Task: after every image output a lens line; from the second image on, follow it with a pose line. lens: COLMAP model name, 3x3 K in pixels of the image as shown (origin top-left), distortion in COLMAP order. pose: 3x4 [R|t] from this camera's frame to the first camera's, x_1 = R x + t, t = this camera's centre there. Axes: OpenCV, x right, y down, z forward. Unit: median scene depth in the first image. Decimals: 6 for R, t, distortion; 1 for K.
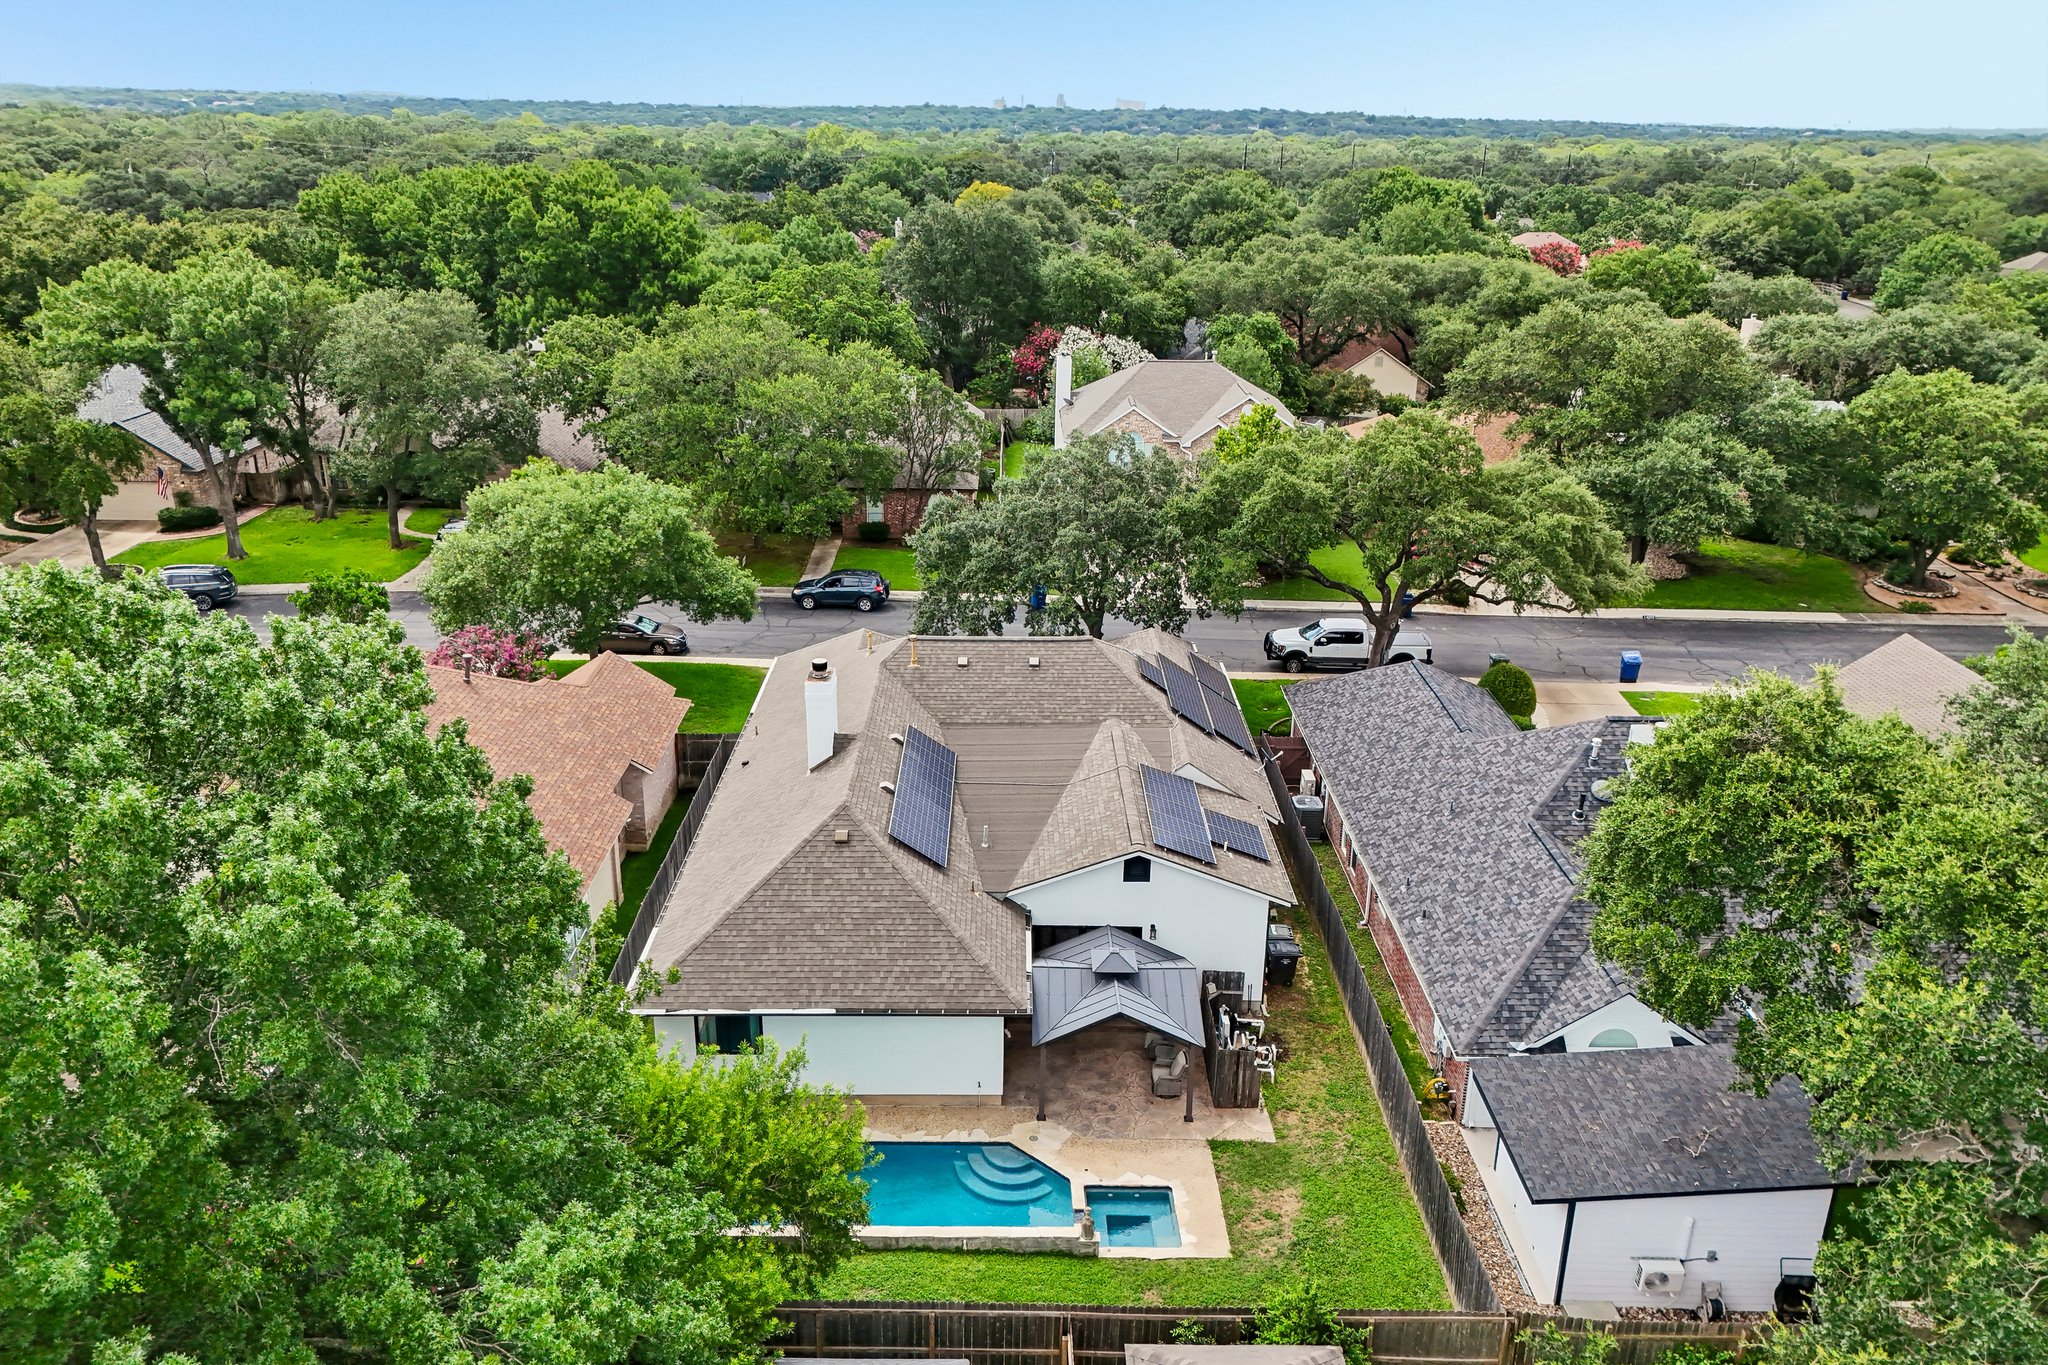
lens RADIAL K [[1511.5, 0, 1024.0], [0, 1511.5, 682.5], [0, 0, 1]] dist [0.056549, -0.043519]
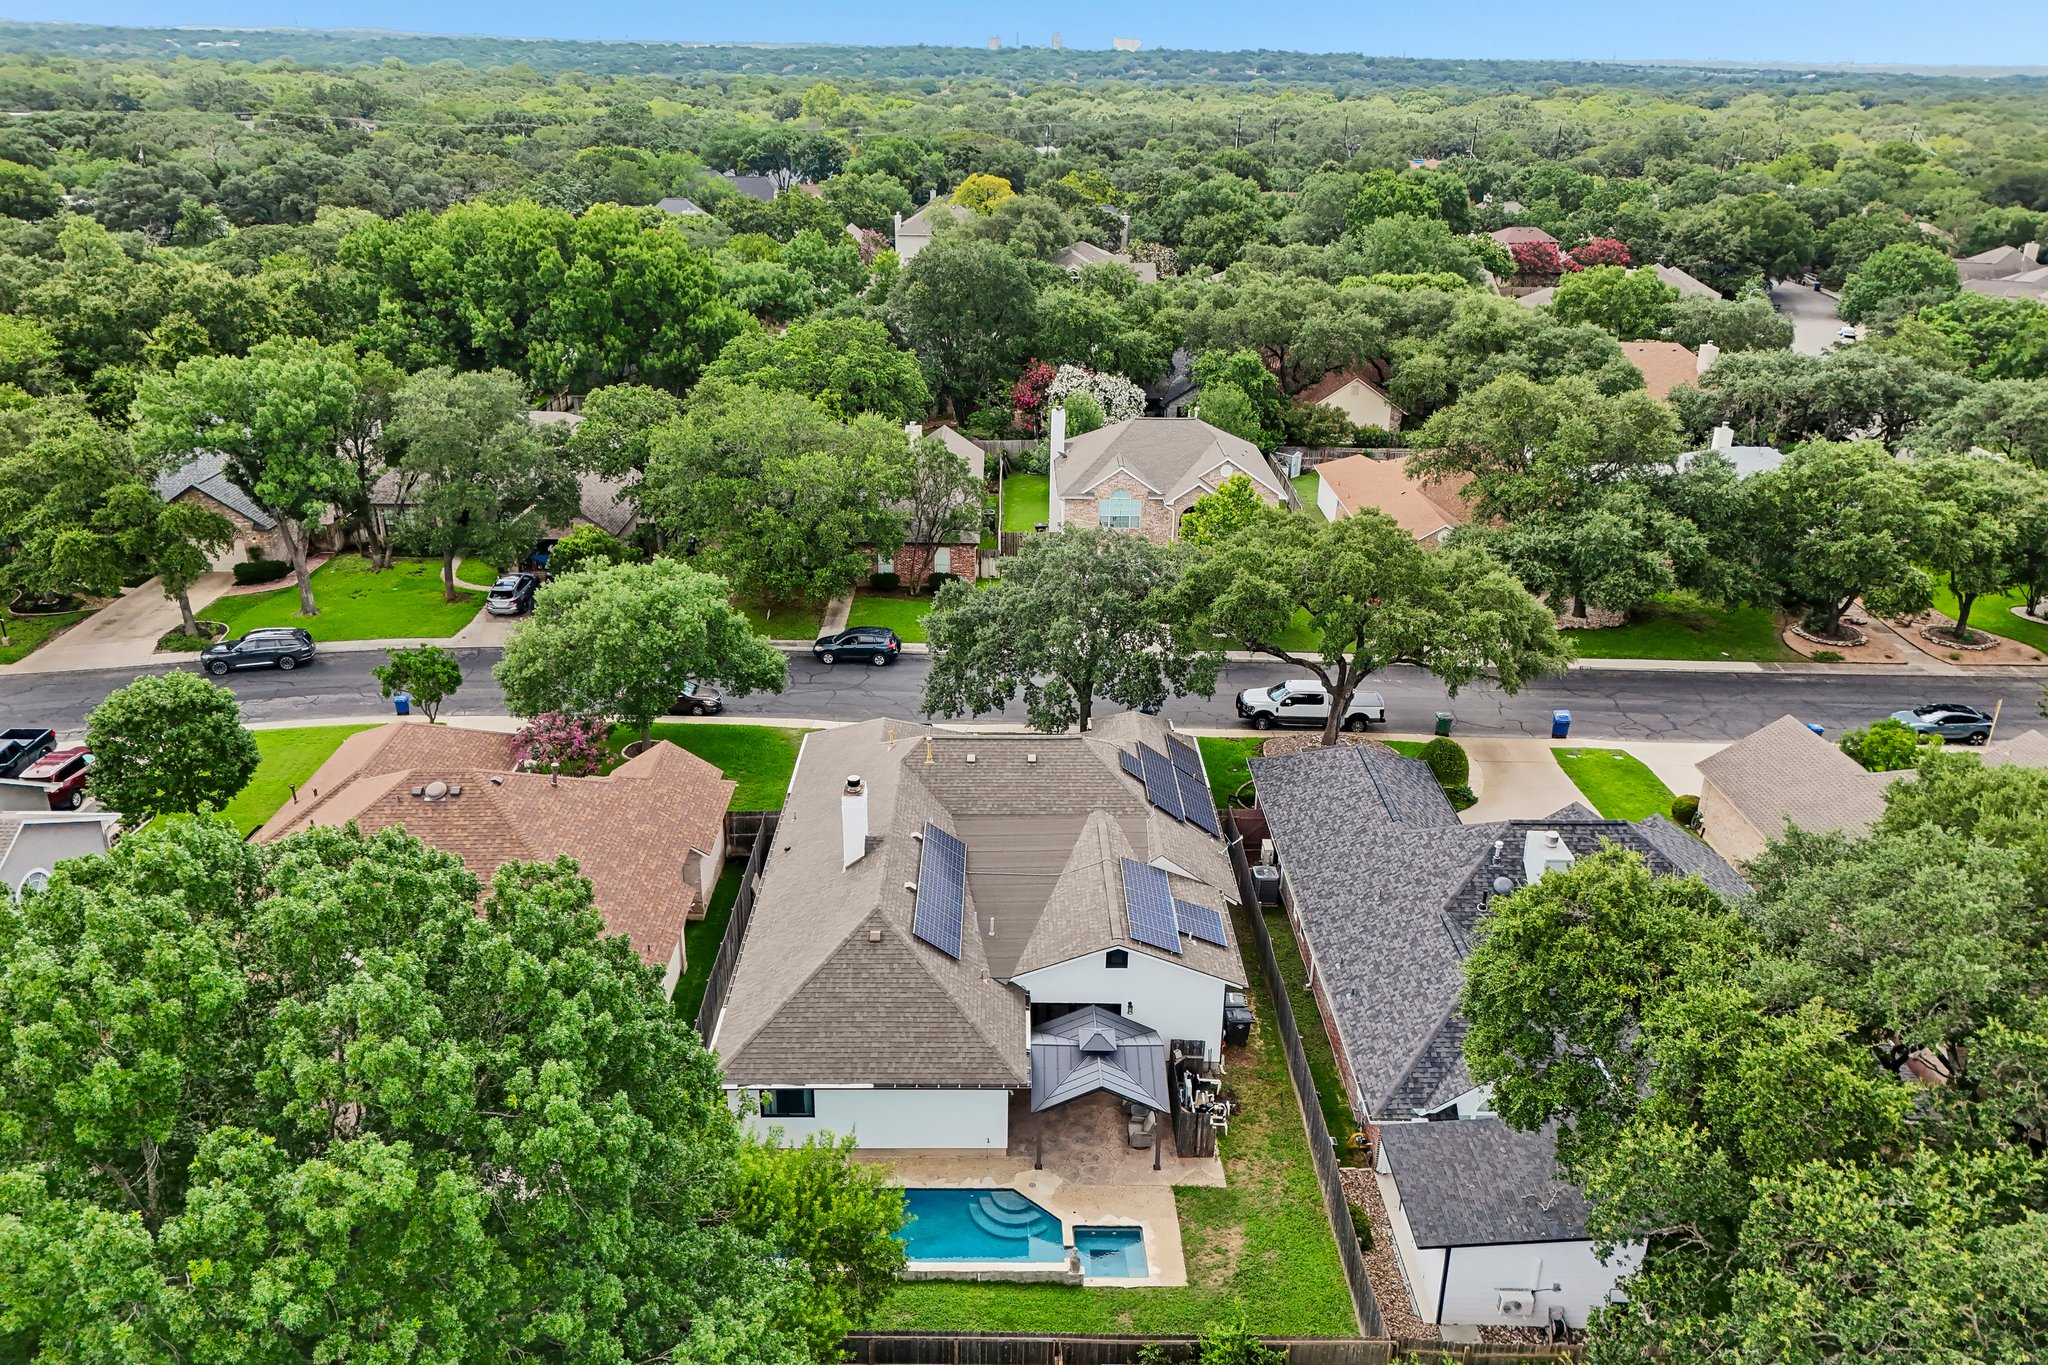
lens RADIAL K [[1511.5, 0, 1024.0], [0, 1511.5, 682.5], [0, 0, 1]] dist [0.056549, -0.043519]
pose [[0.999996, -0.001108, 0.002670, -0.001812], [0.001010, 0.999335, 0.036444, -0.082531], [-0.002709, -0.036441, 0.999332, -0.121750]]
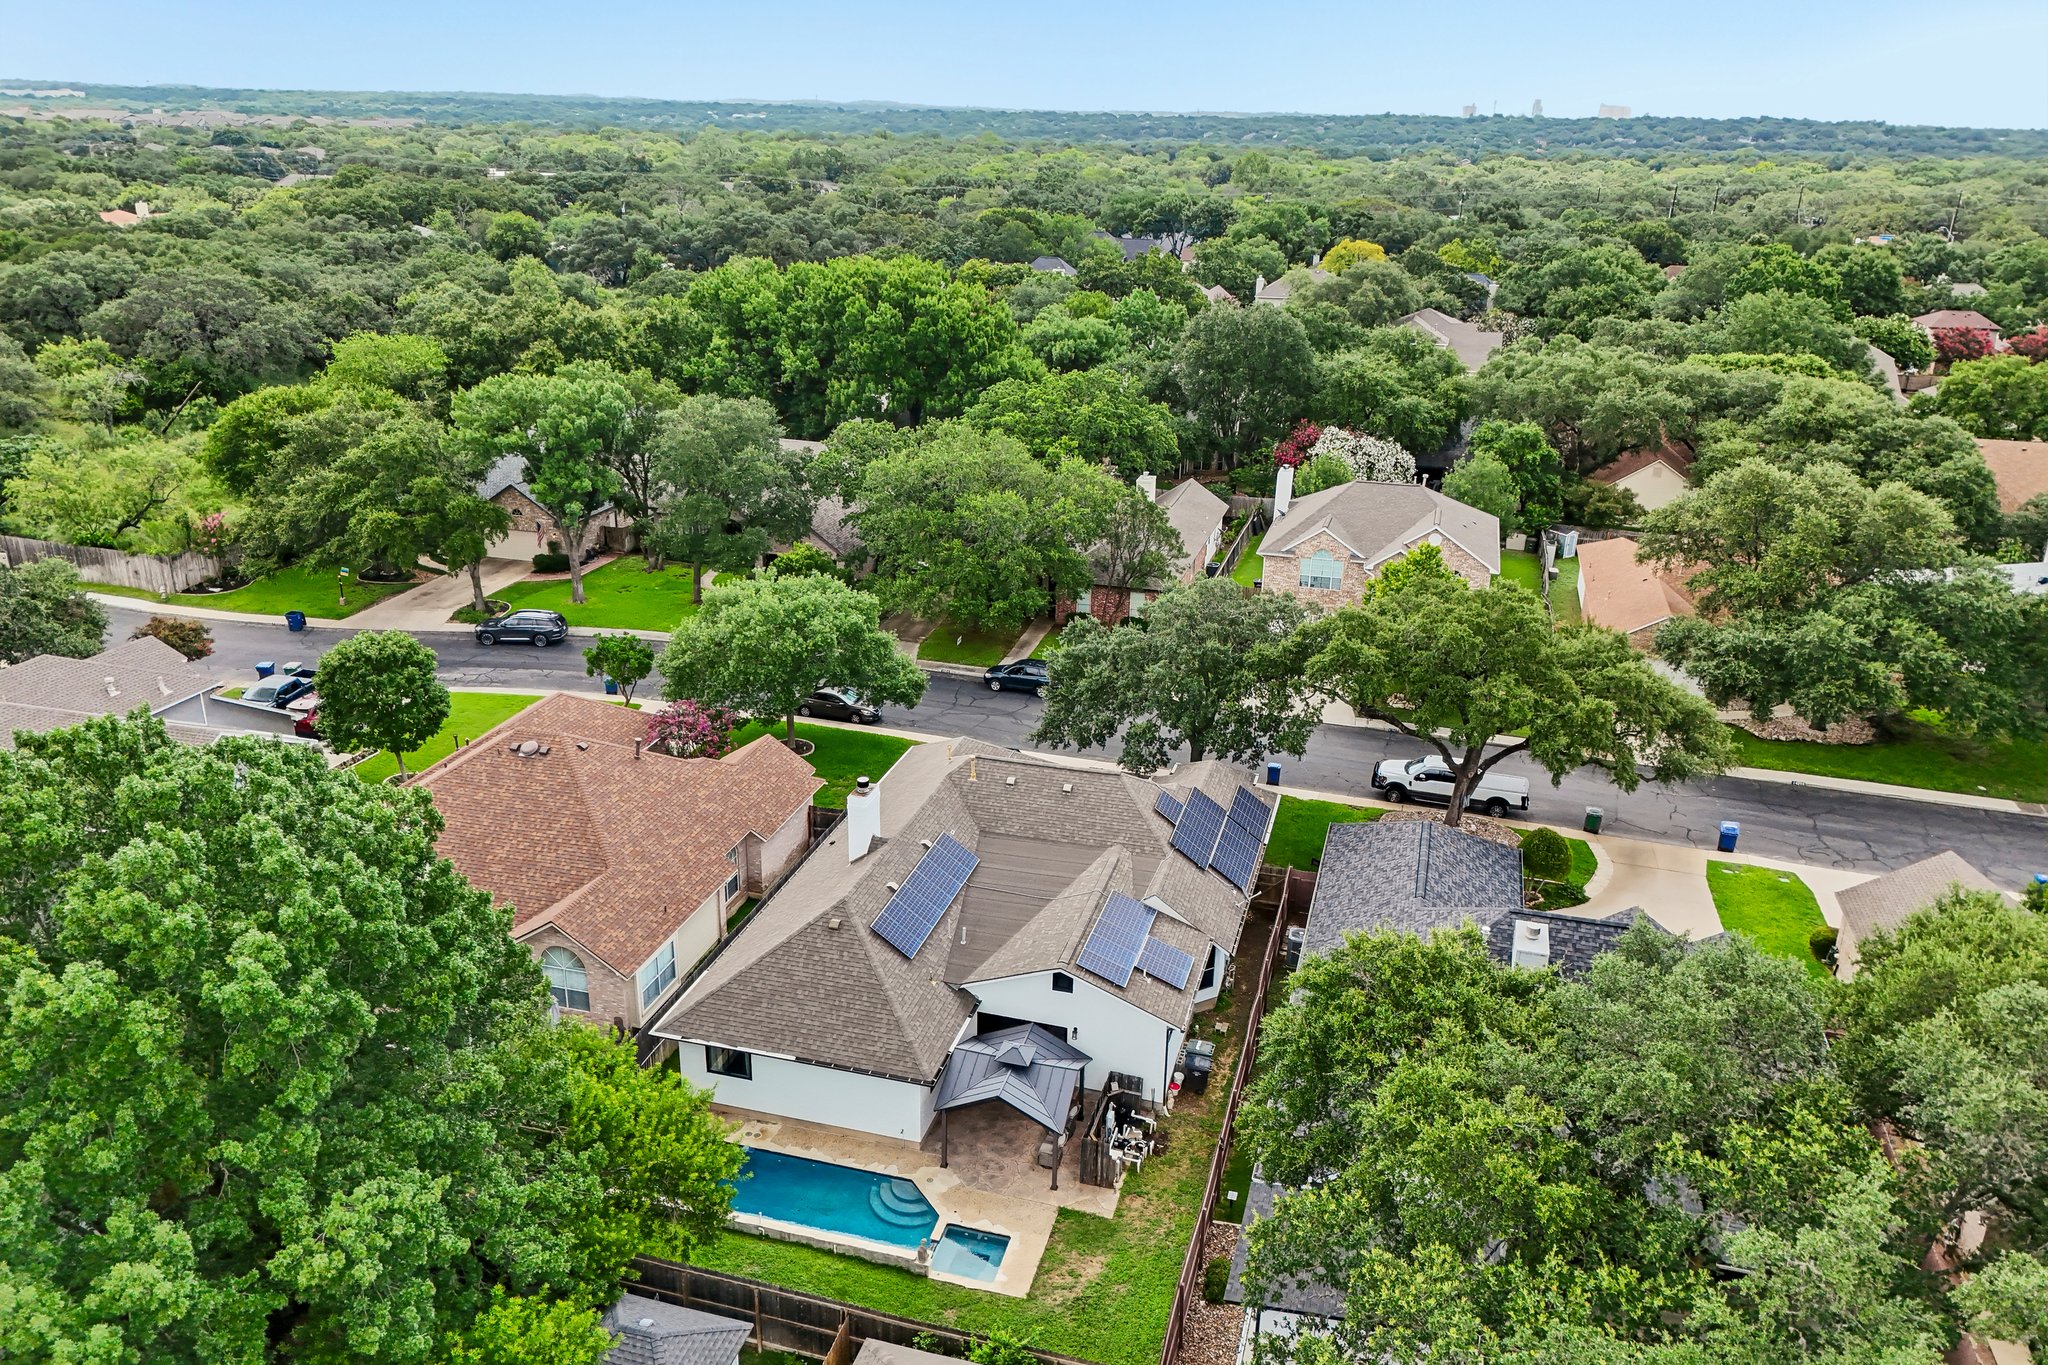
lens RADIAL K [[1511.5, 0, 1024.0], [0, 1511.5, 682.5], [0, 0, 1]] dist [0.056549, -0.043519]
pose [[0.959651, 0.101541, -0.262220, 0.200194], [-0.102202, 0.994701, 0.011152, -0.077189], [0.261963, 0.016098, 0.964944, -0.128380]]
